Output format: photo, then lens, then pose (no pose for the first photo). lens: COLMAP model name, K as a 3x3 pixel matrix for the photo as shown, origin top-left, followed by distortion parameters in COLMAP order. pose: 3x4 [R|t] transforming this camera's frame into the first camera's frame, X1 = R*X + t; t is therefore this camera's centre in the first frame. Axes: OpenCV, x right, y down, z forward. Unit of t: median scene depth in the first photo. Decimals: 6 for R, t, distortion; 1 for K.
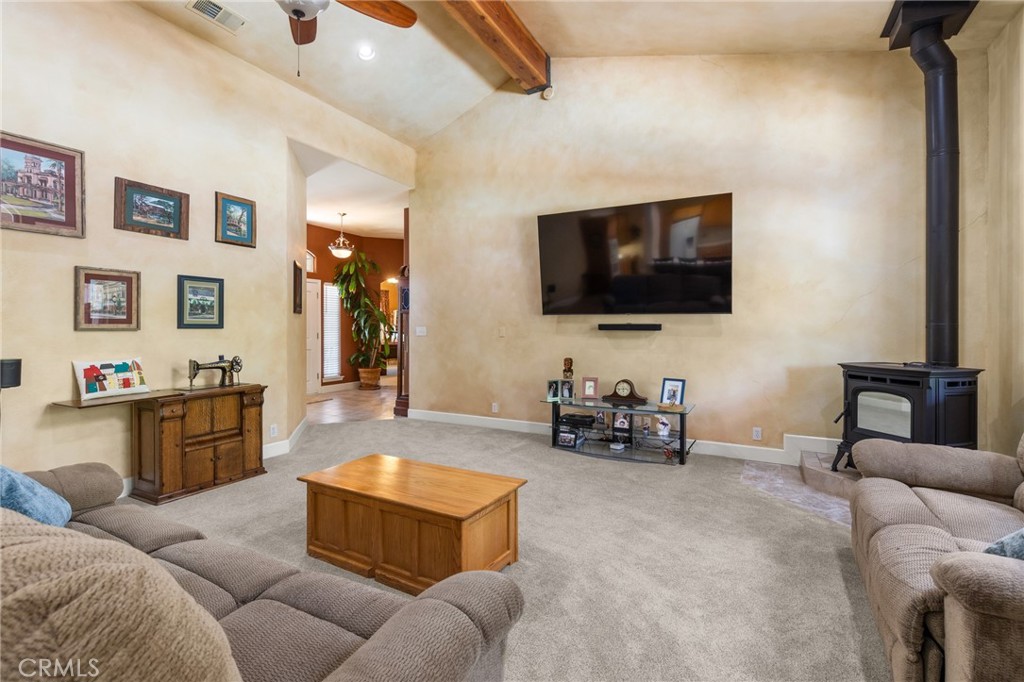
lens RADIAL K [[454.9, 0, 508.9], [0, 454.9, 328.2], [0, 0, 1]] dist [-0.001454, -0.000279]
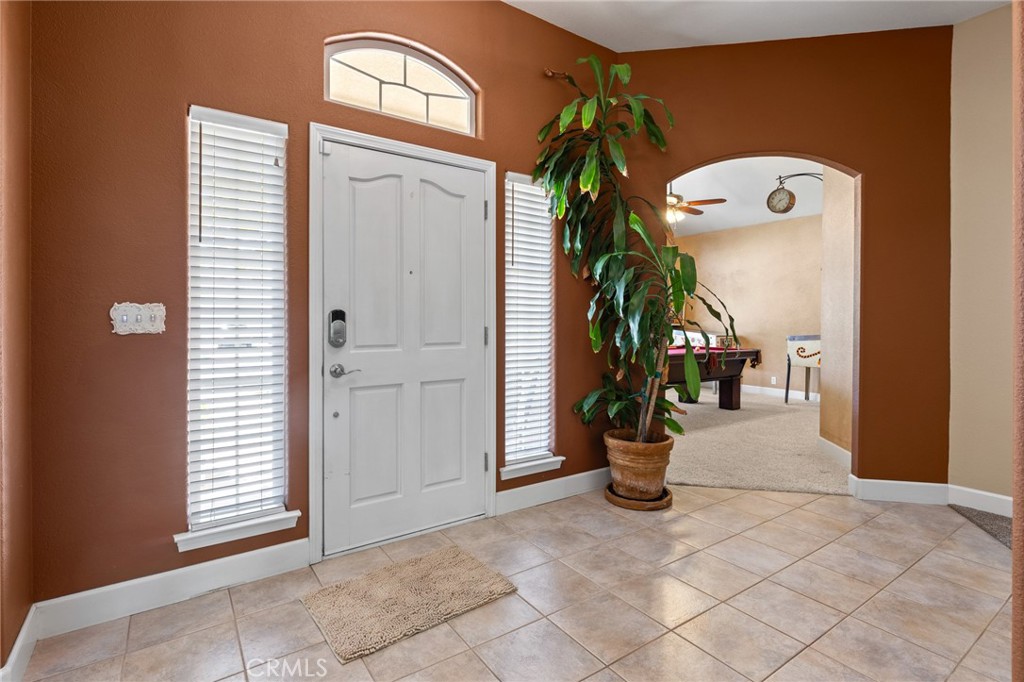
lens RADIAL K [[482.2, 0, 517.8], [0, 482.2, 333.1], [0, 0, 1]] dist [-0.002115, 0.000073]
pose [[0.892243, 0.006721, -0.451505, -0.235035], [-0.000456, 0.999902, 0.013983, 0.009360], [0.451555, -0.012270, 0.892159, 0.673478]]
